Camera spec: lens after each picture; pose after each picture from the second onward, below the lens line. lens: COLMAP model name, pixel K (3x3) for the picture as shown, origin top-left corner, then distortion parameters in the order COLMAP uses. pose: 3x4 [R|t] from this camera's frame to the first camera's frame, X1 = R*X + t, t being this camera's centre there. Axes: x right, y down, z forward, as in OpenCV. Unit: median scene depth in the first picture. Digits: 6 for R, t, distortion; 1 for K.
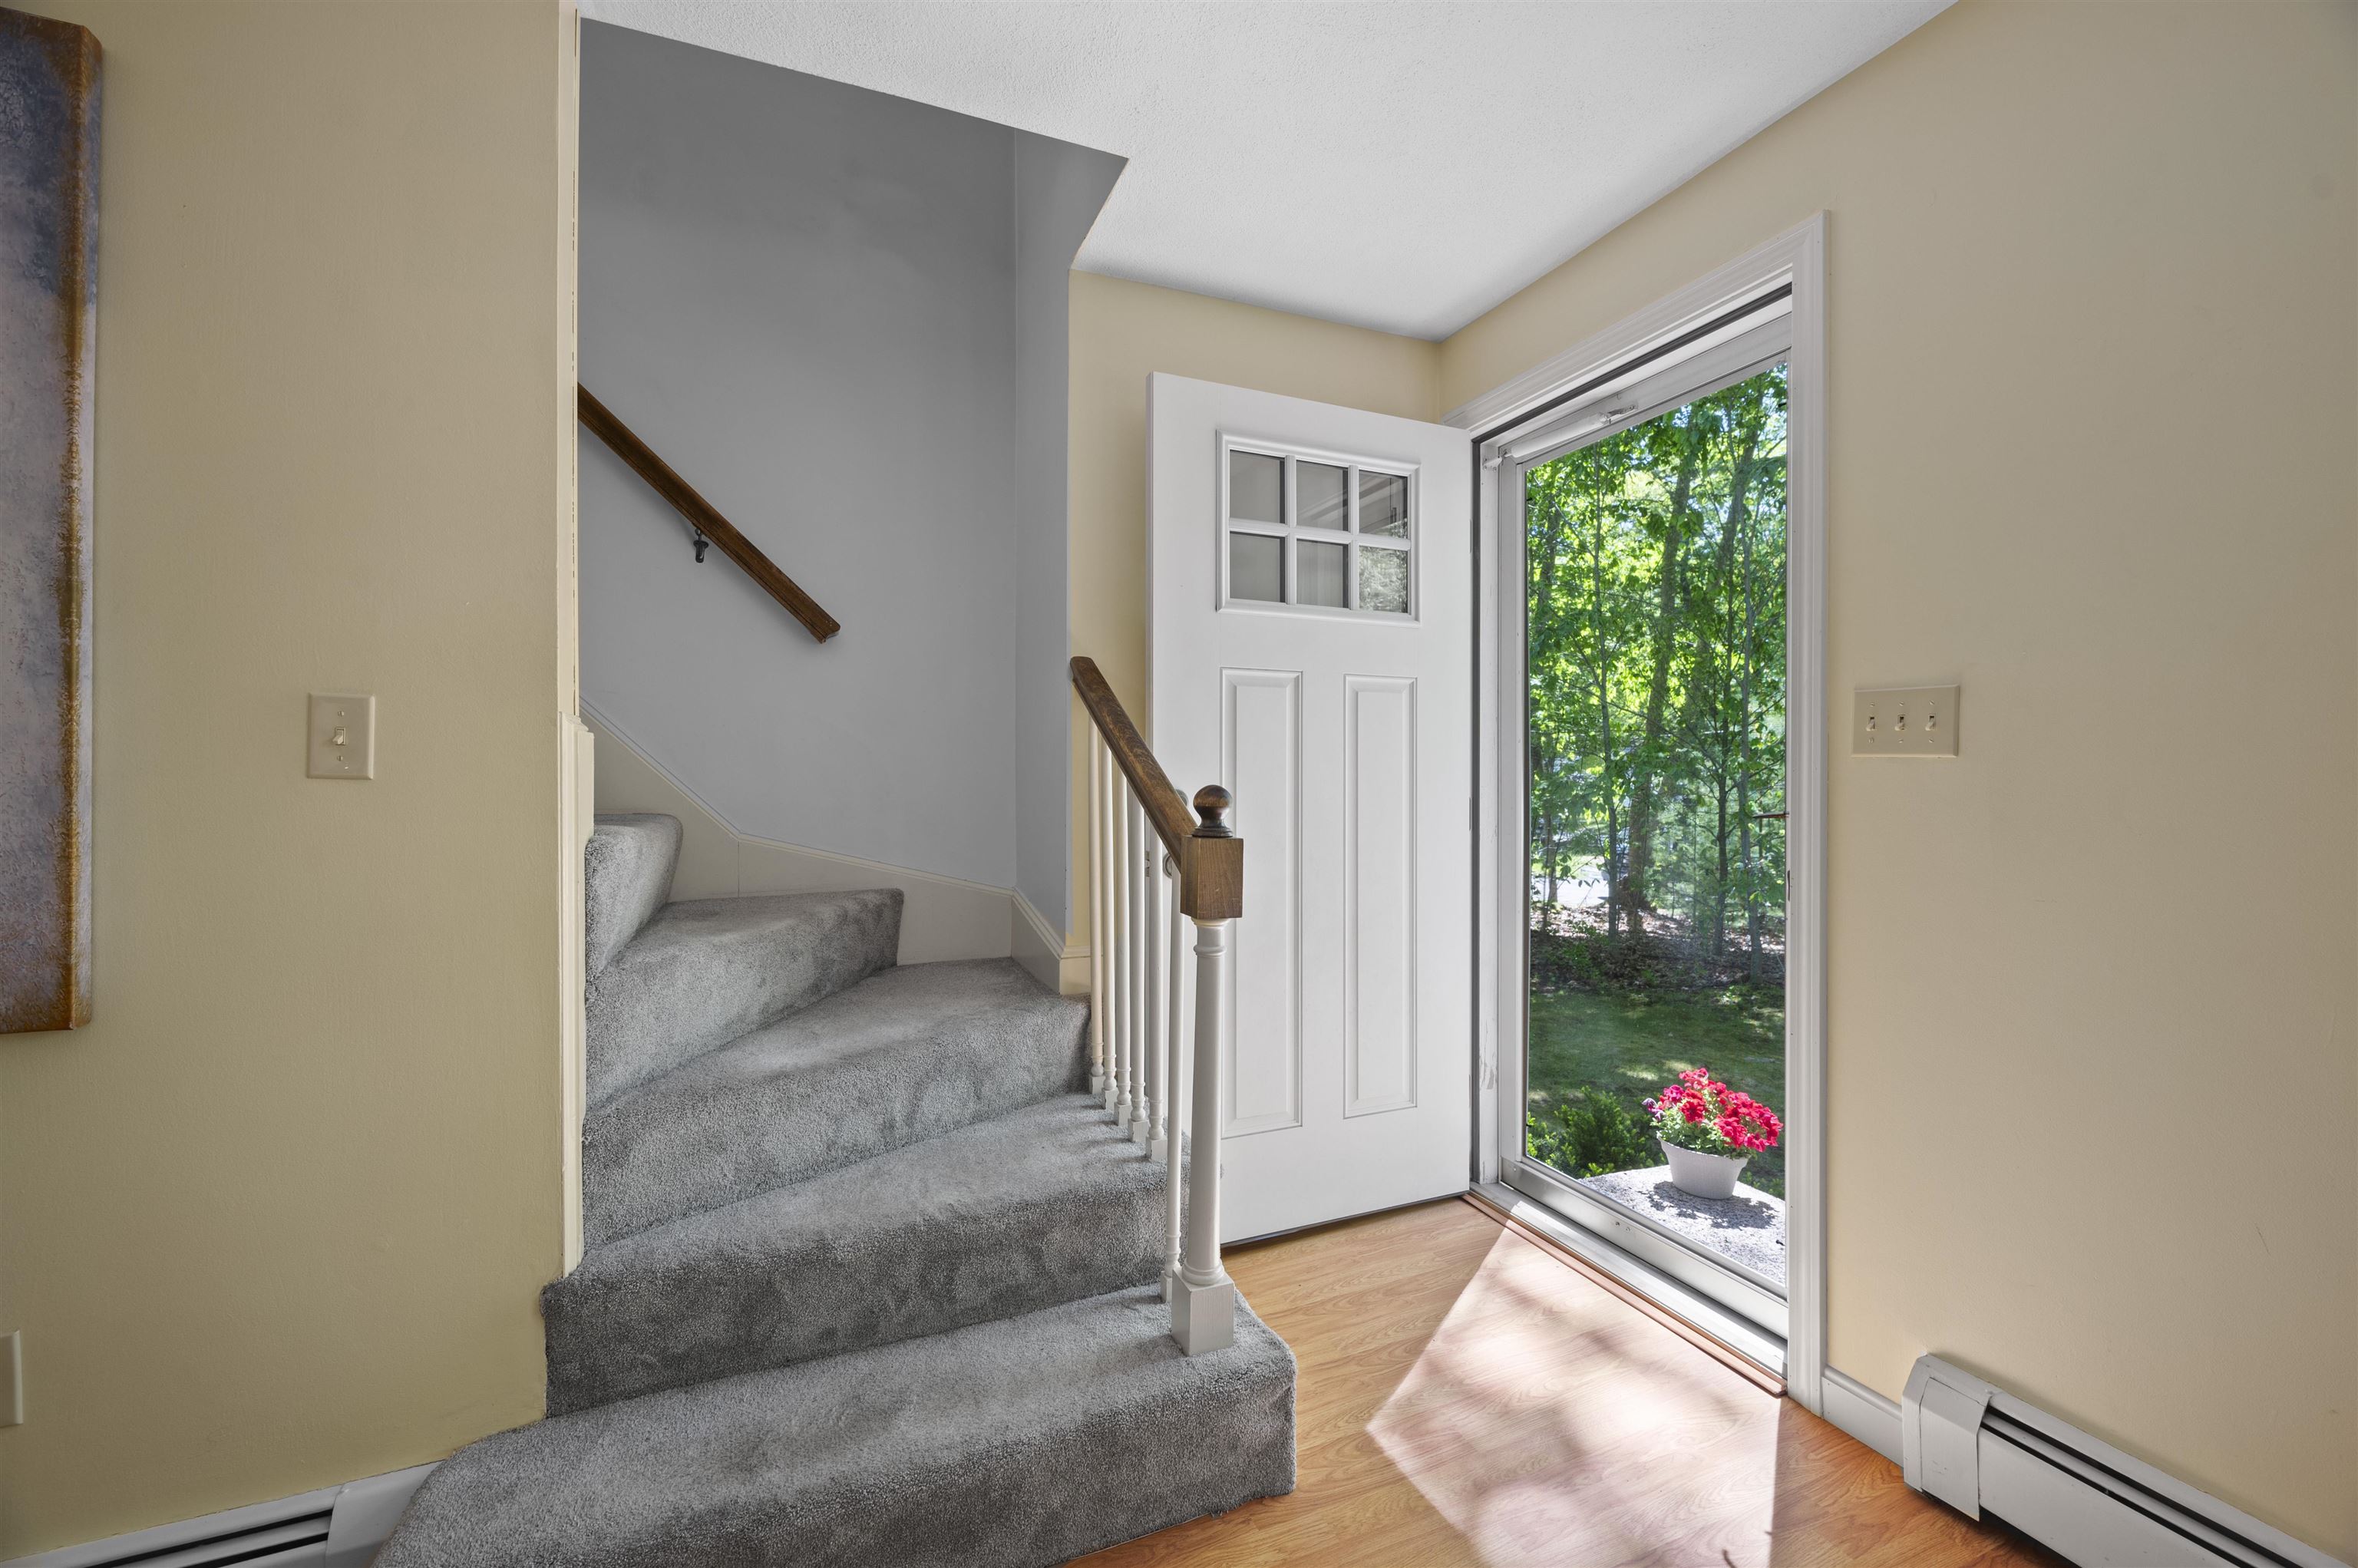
lens RADIAL K [[950.3, 0, 1179.0], [0, 950.3, 784.0], [0, 0, 1]] dist [0.001210, 0.000001]
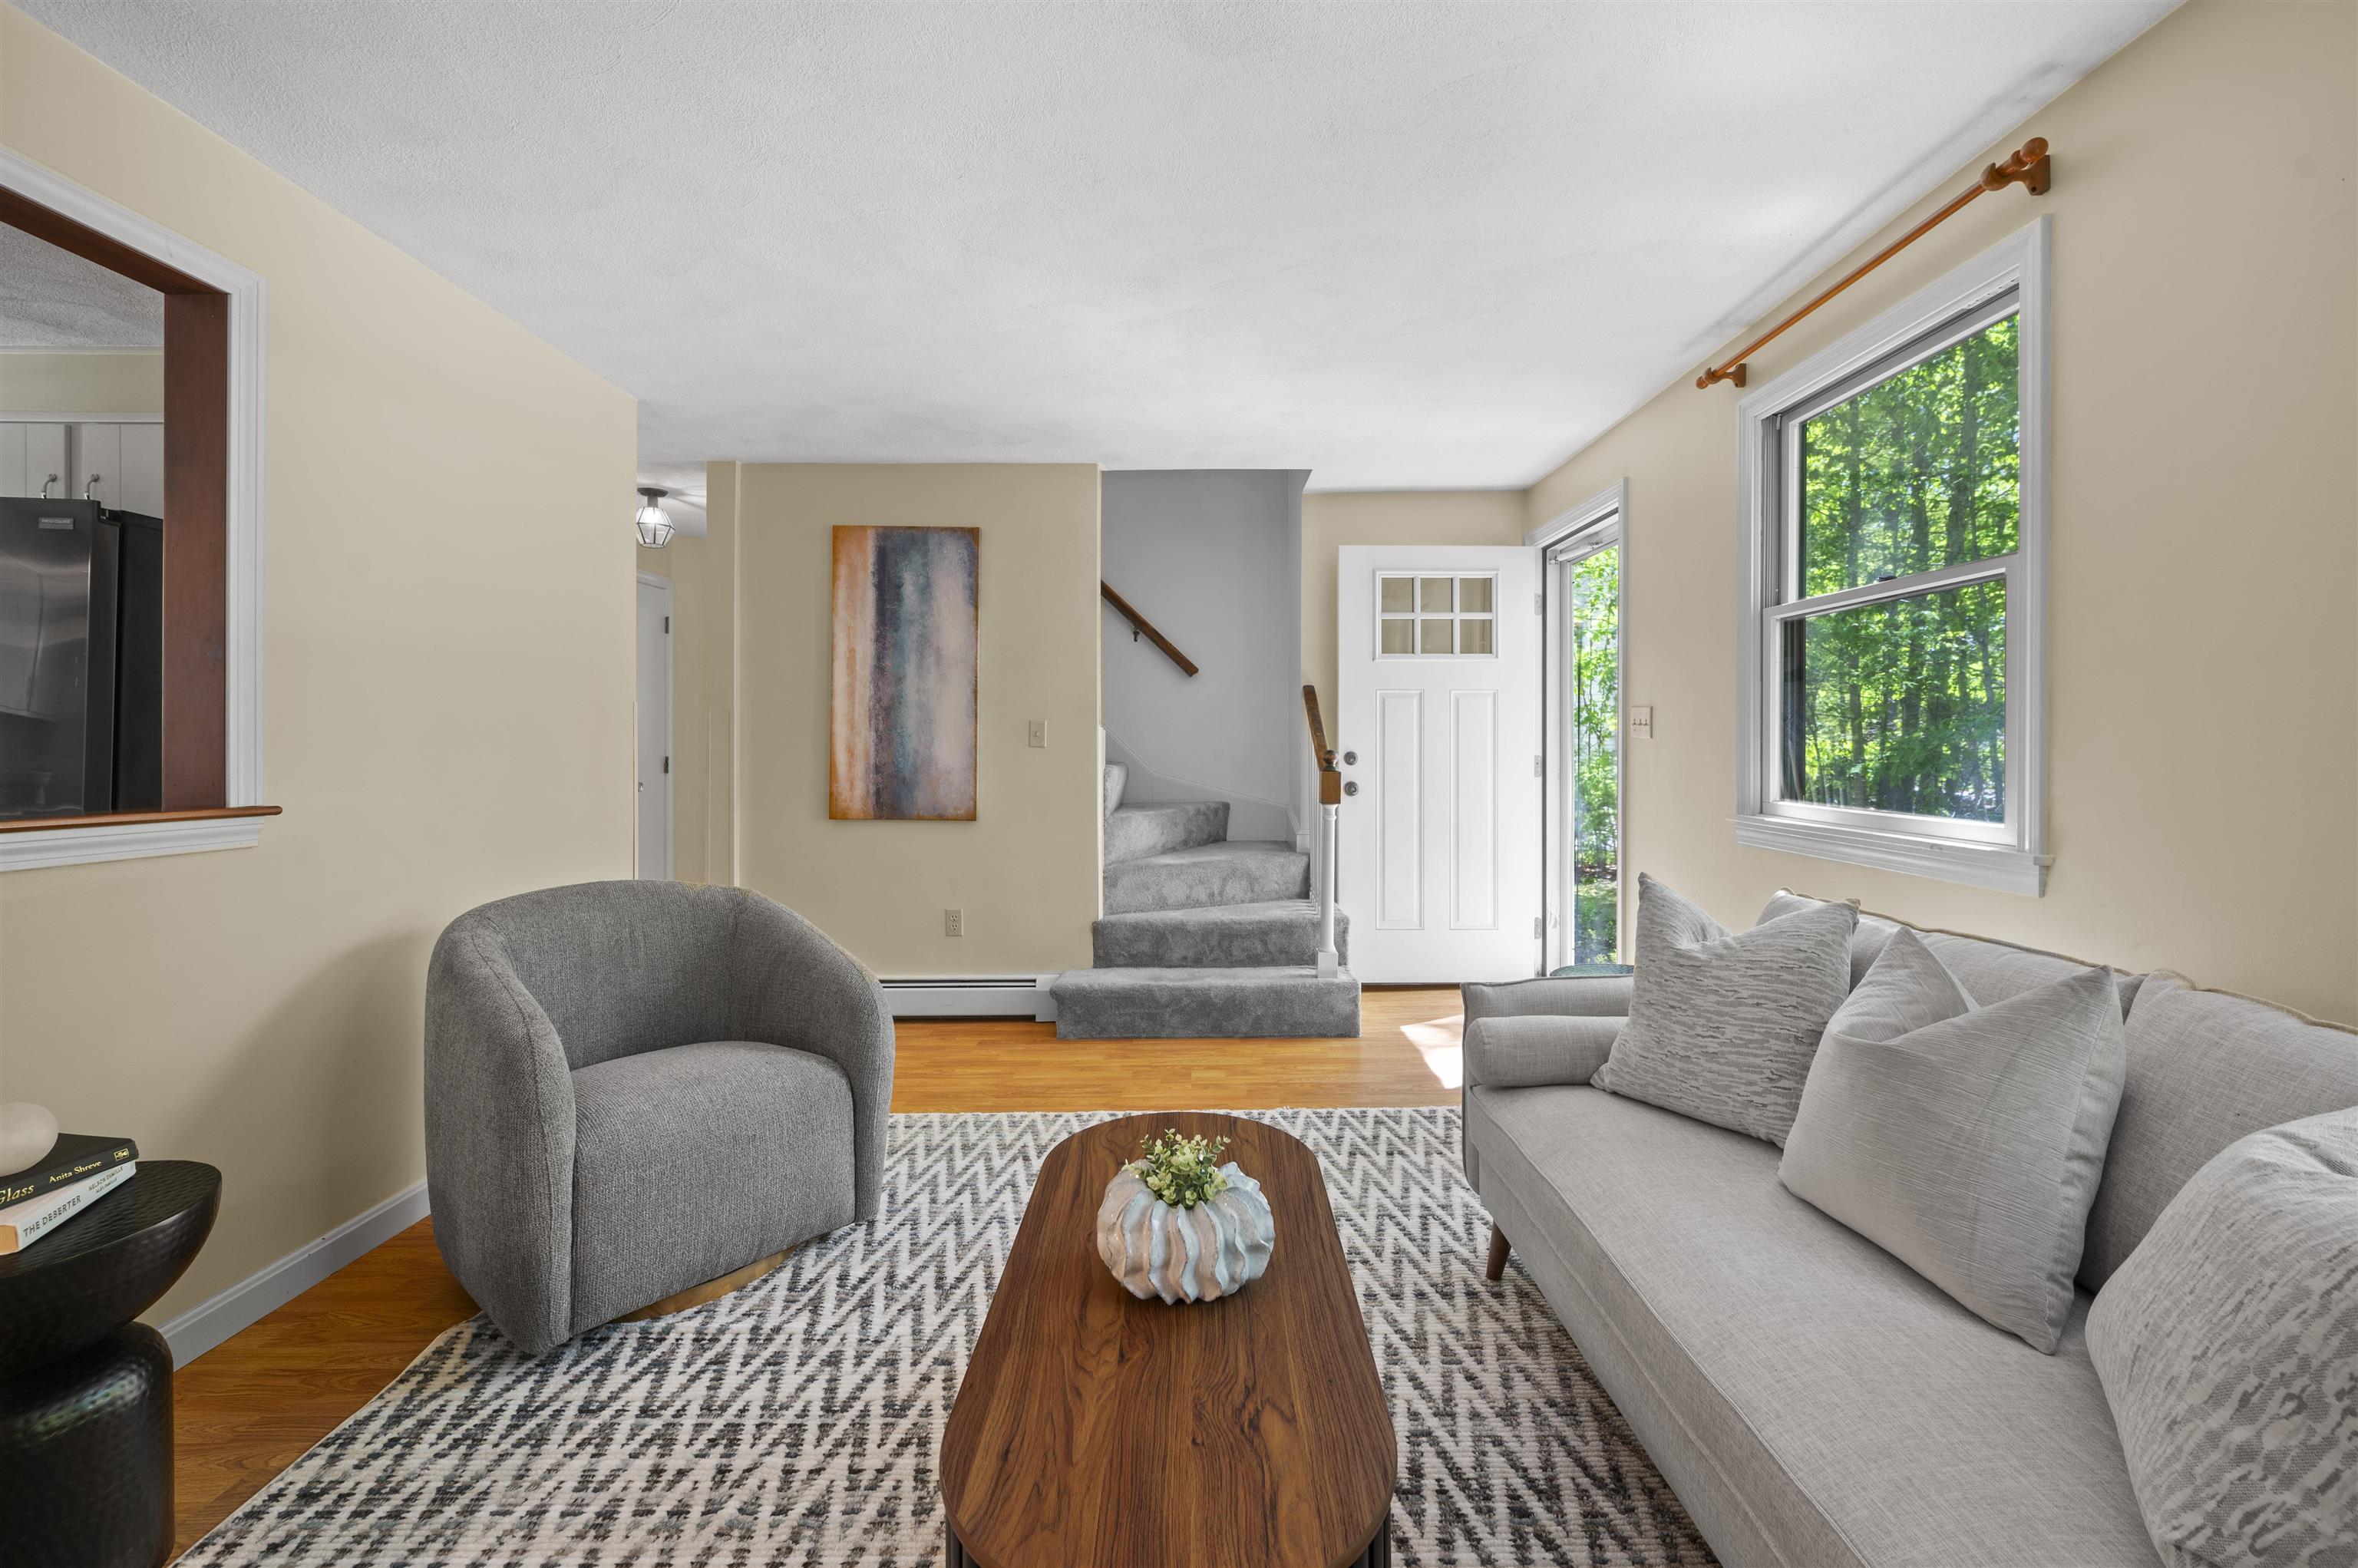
lens RADIAL K [[1016.5, 0, 1210.6], [0, 1016.5, 741.6], [0, 0, 1]] dist [-0.000769, -0.000005]
pose [[0.930835, -0.000479, -0.365440, 0.626952], [0.000166, 1.000000, -0.000887, -0.016133], [0.365441, 0.000765, 0.930834, -1.375110]]
